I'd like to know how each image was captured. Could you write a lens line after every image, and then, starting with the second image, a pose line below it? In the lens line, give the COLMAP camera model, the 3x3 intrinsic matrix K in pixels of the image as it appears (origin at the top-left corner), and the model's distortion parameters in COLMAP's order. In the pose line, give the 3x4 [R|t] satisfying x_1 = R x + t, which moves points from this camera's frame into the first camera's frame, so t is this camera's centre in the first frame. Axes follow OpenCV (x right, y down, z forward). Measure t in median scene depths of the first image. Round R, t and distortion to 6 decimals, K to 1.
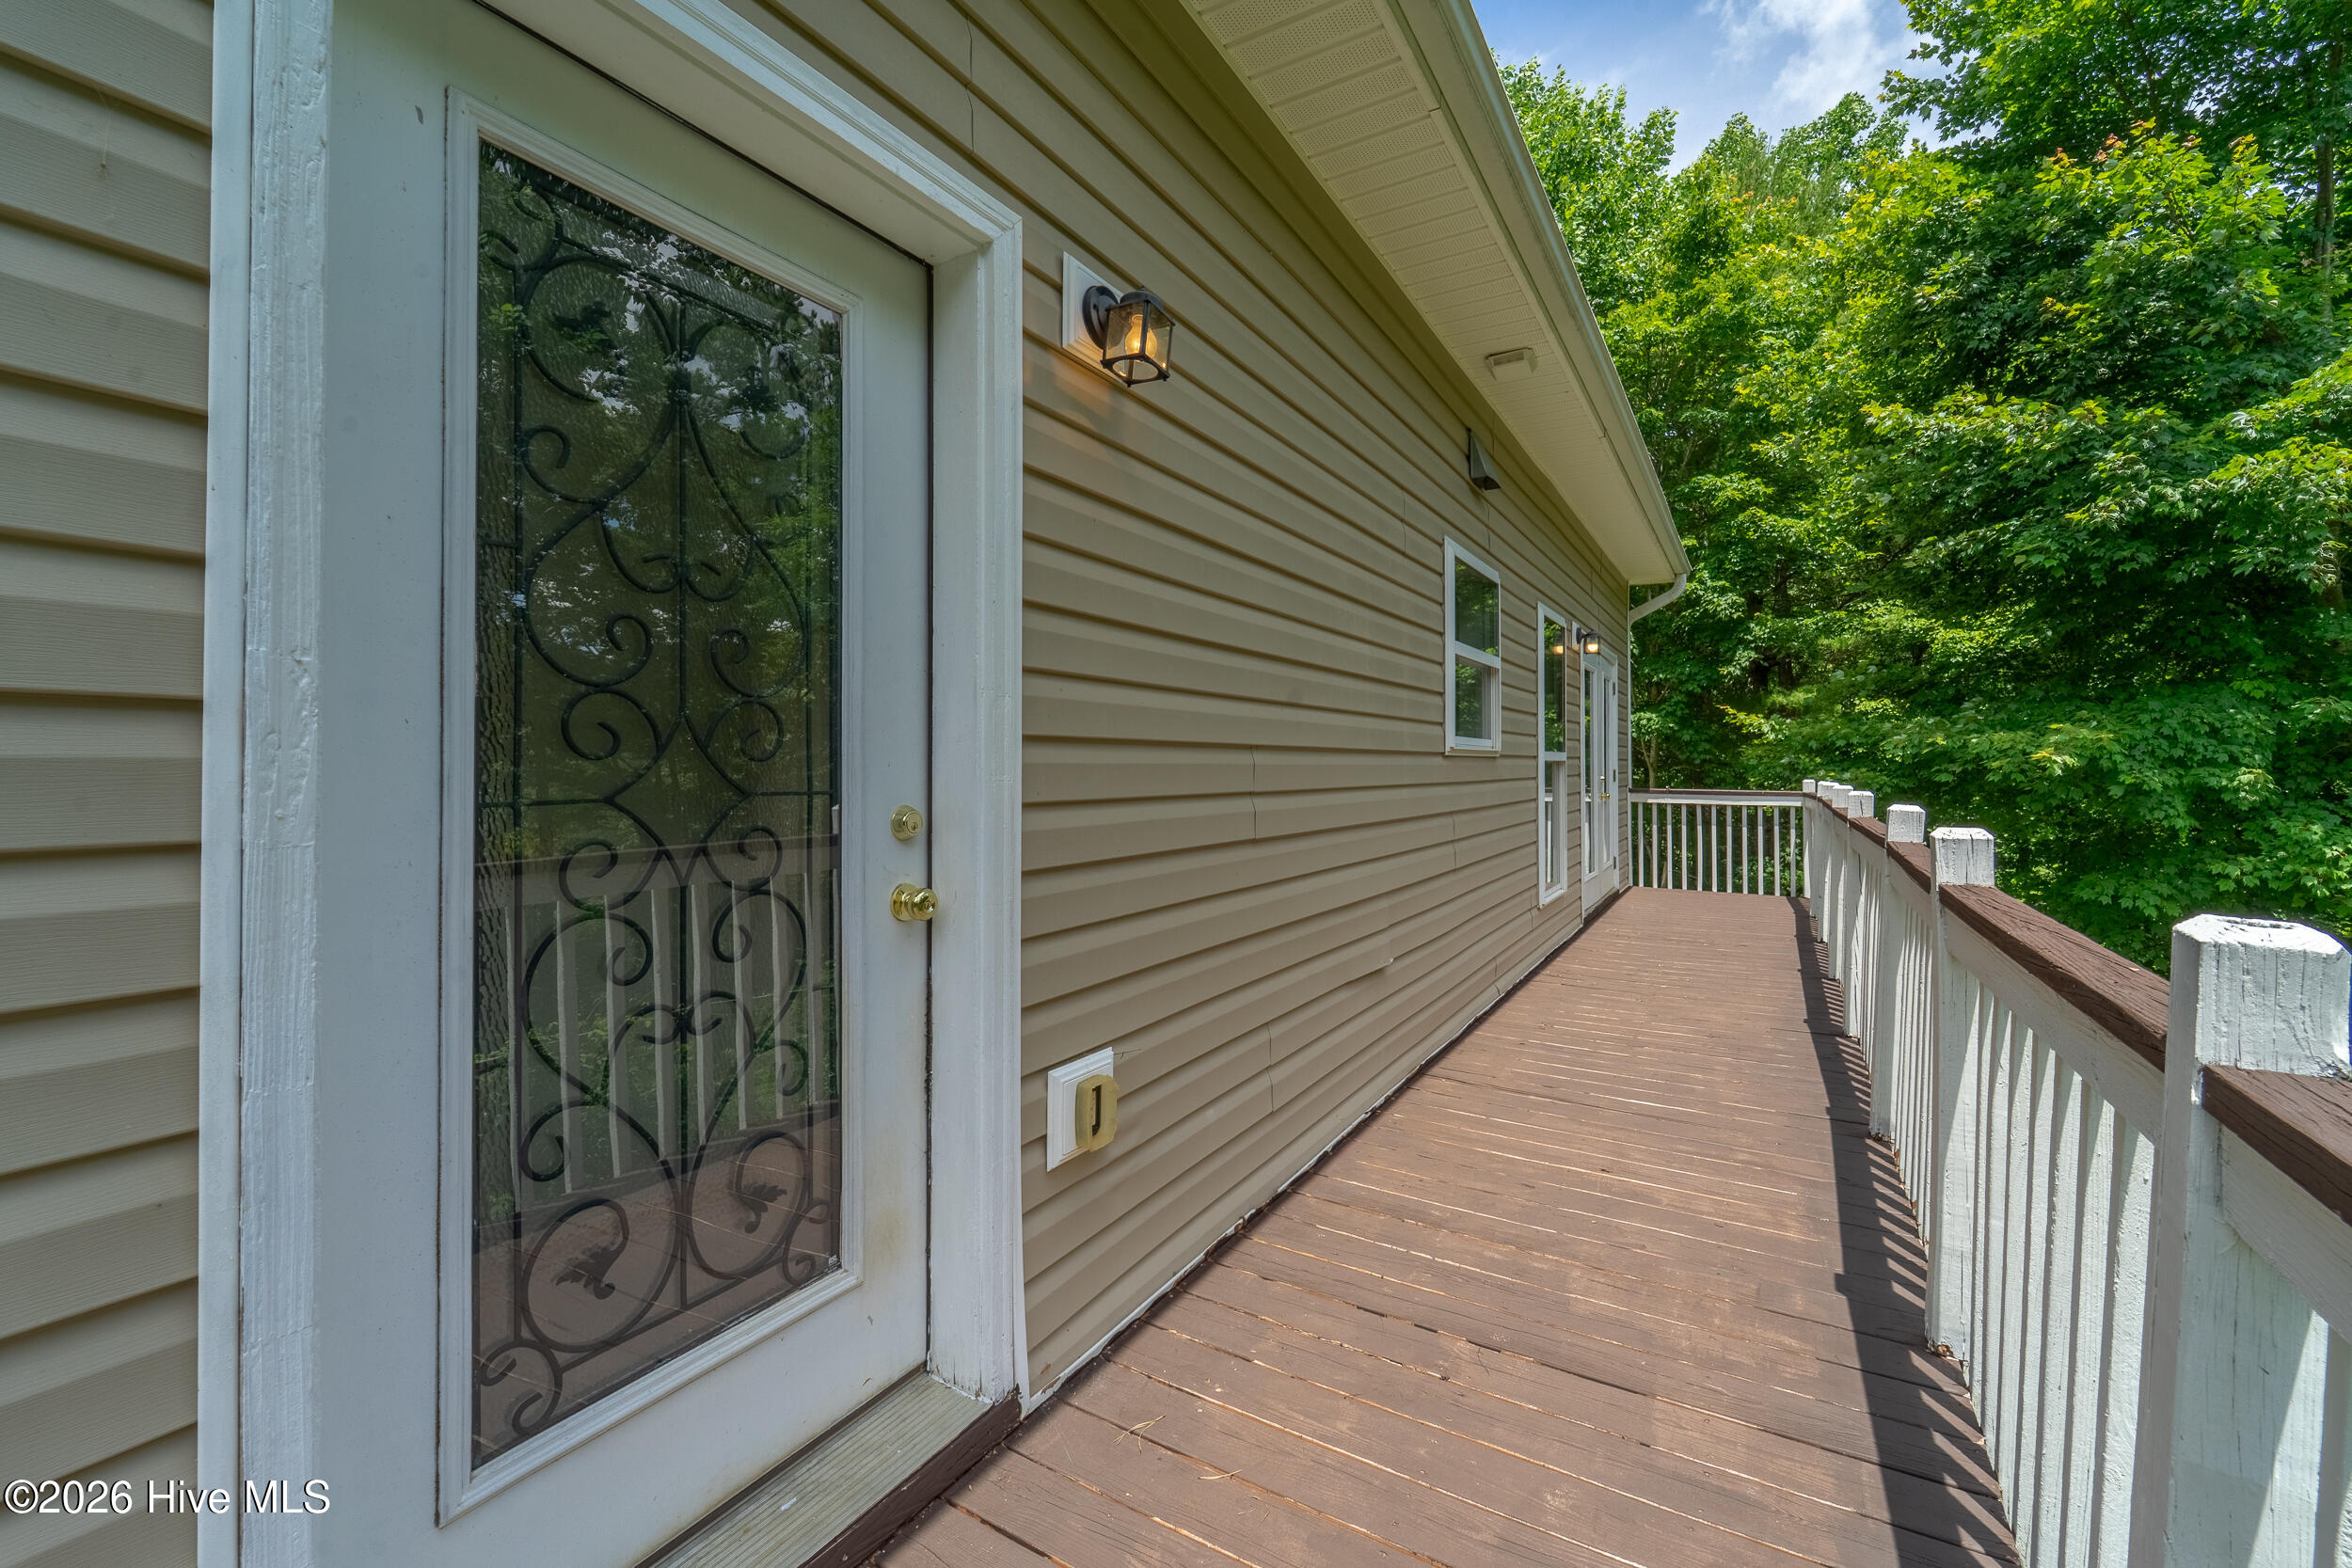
lens RADIAL K [[983.6, 0, 1178.7], [0, 983.6, 768.6], [0, 0, 1]] dist [0.000477, -0.000305]
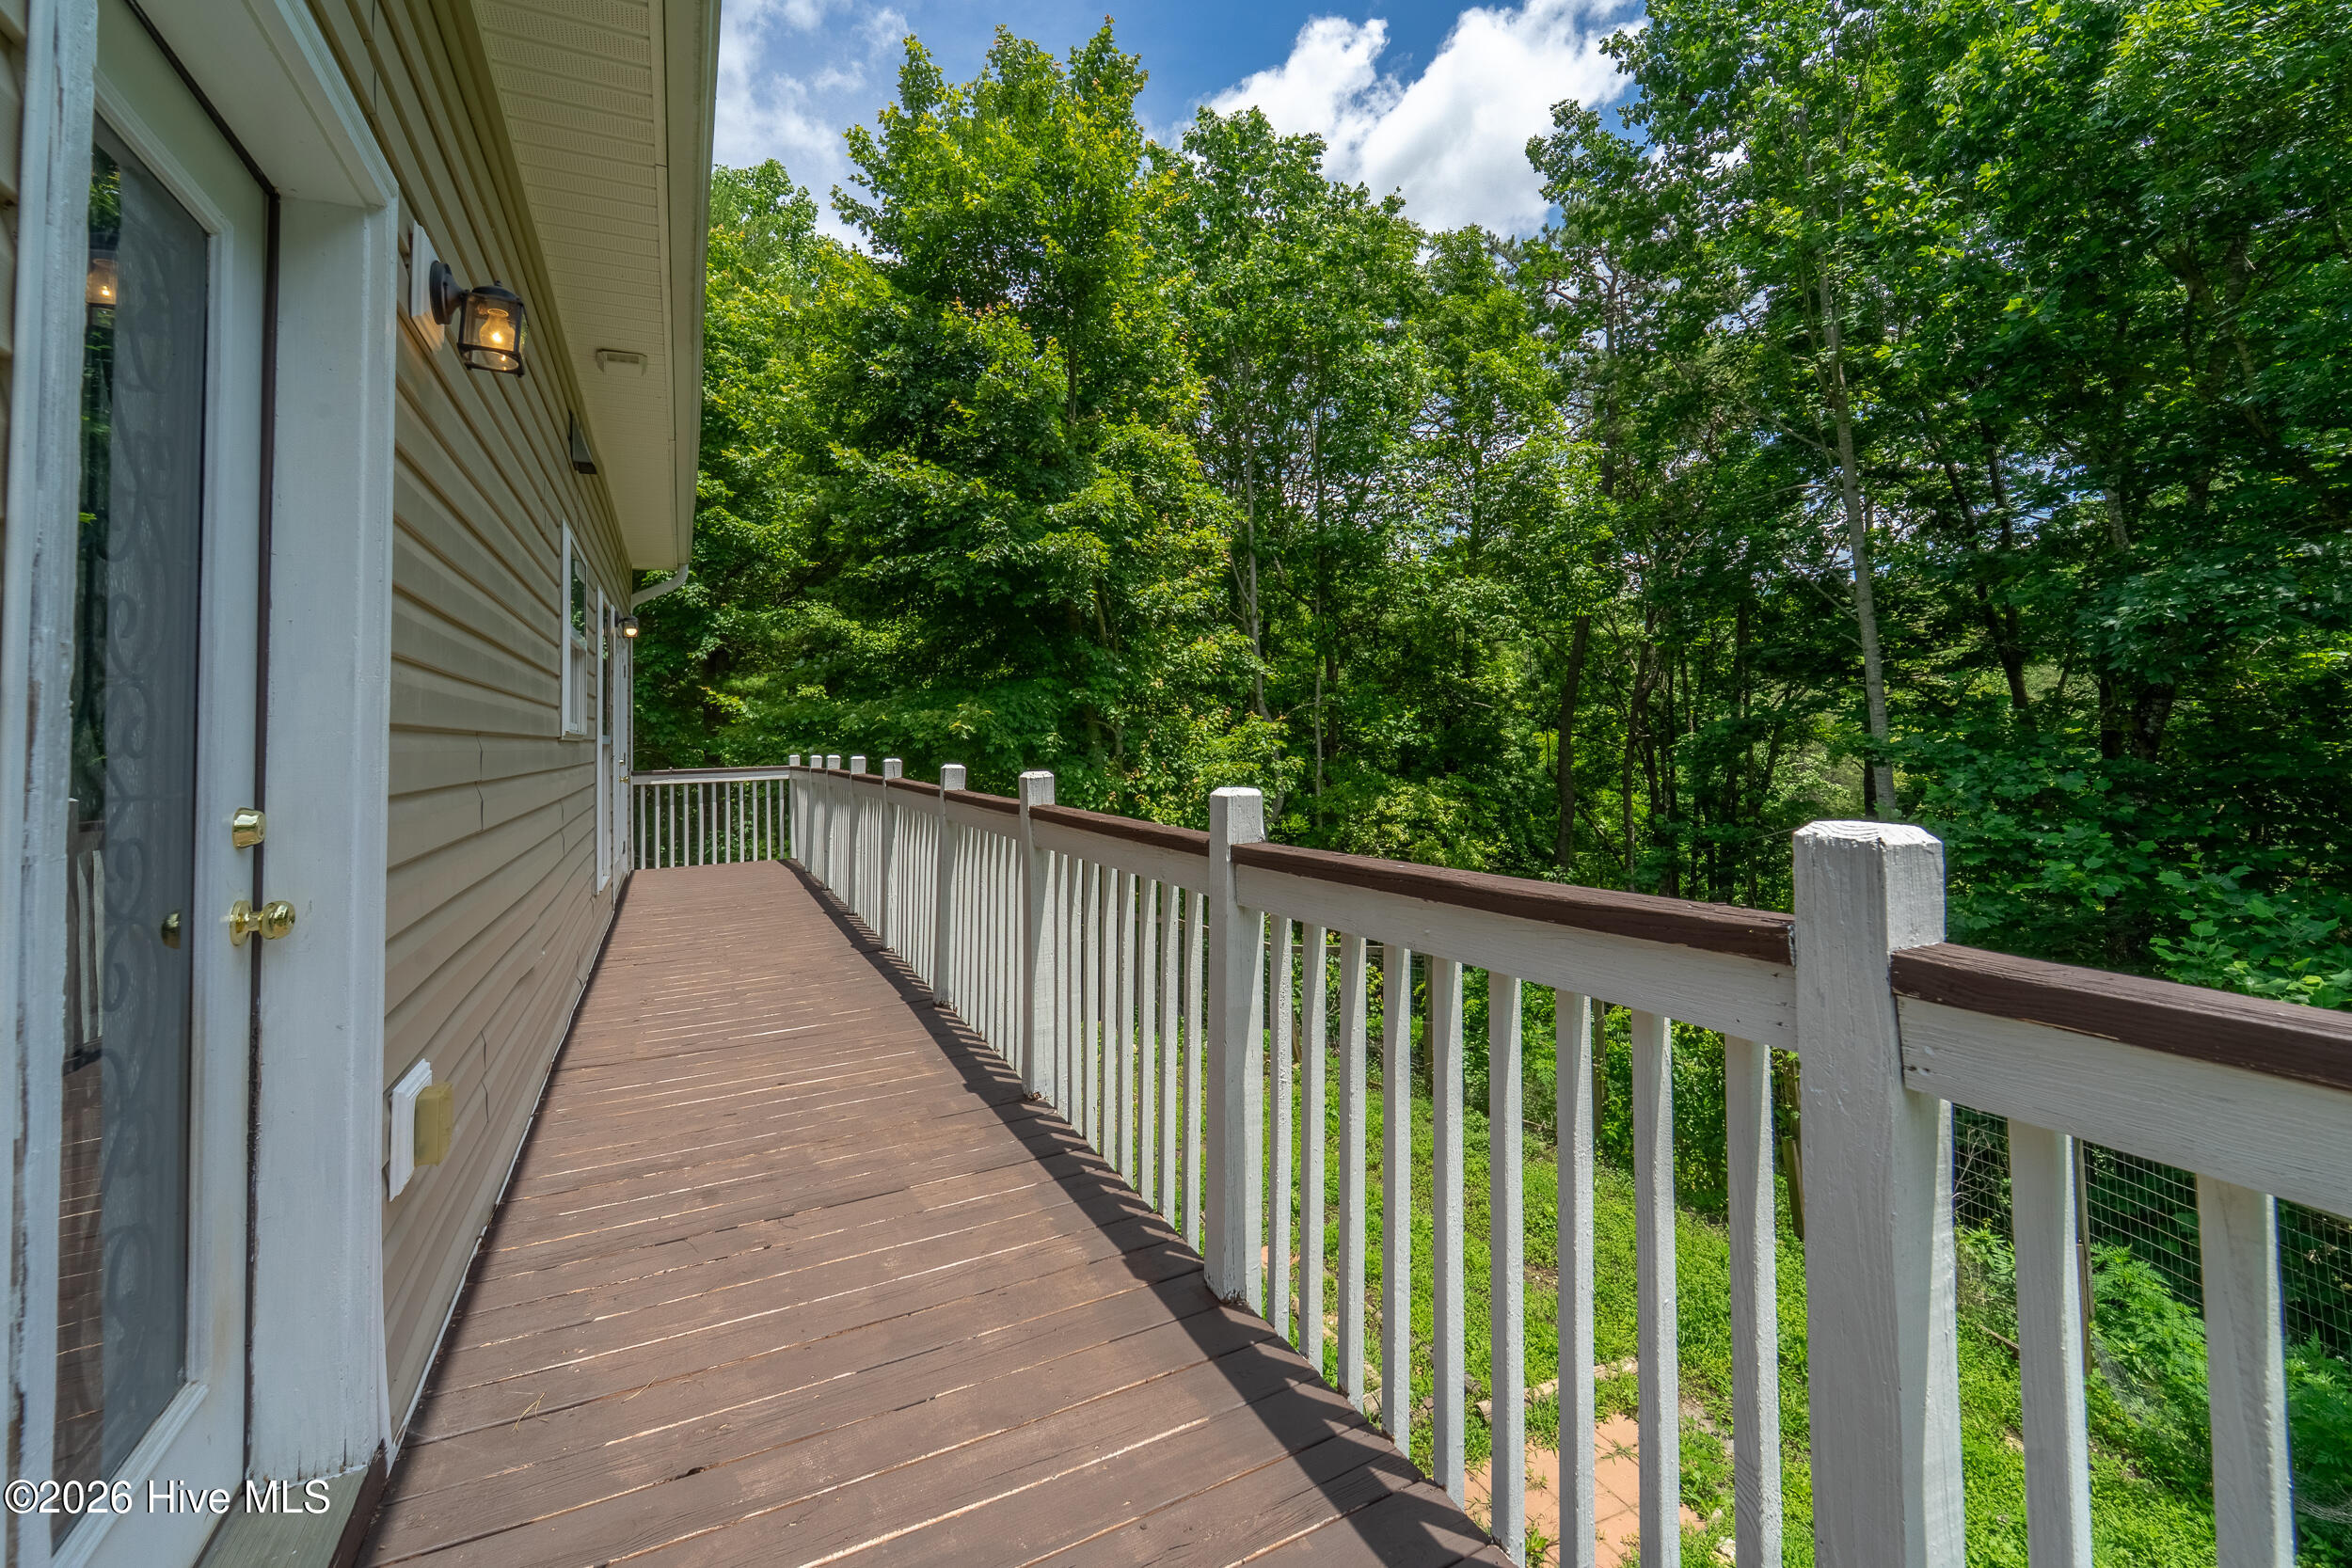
lens RADIAL K [[1002.7, 0, 1175.1], [0, 1002.7, 734.8], [0, 0, 1]] dist [-0.031641, 0.000260]
pose [[0.556069, -0.031285, 0.830547, -0.132127], [0.045275, 0.998948, 0.007316, 0.000759], [-0.829902, 0.033534, 0.556901, -0.034766]]
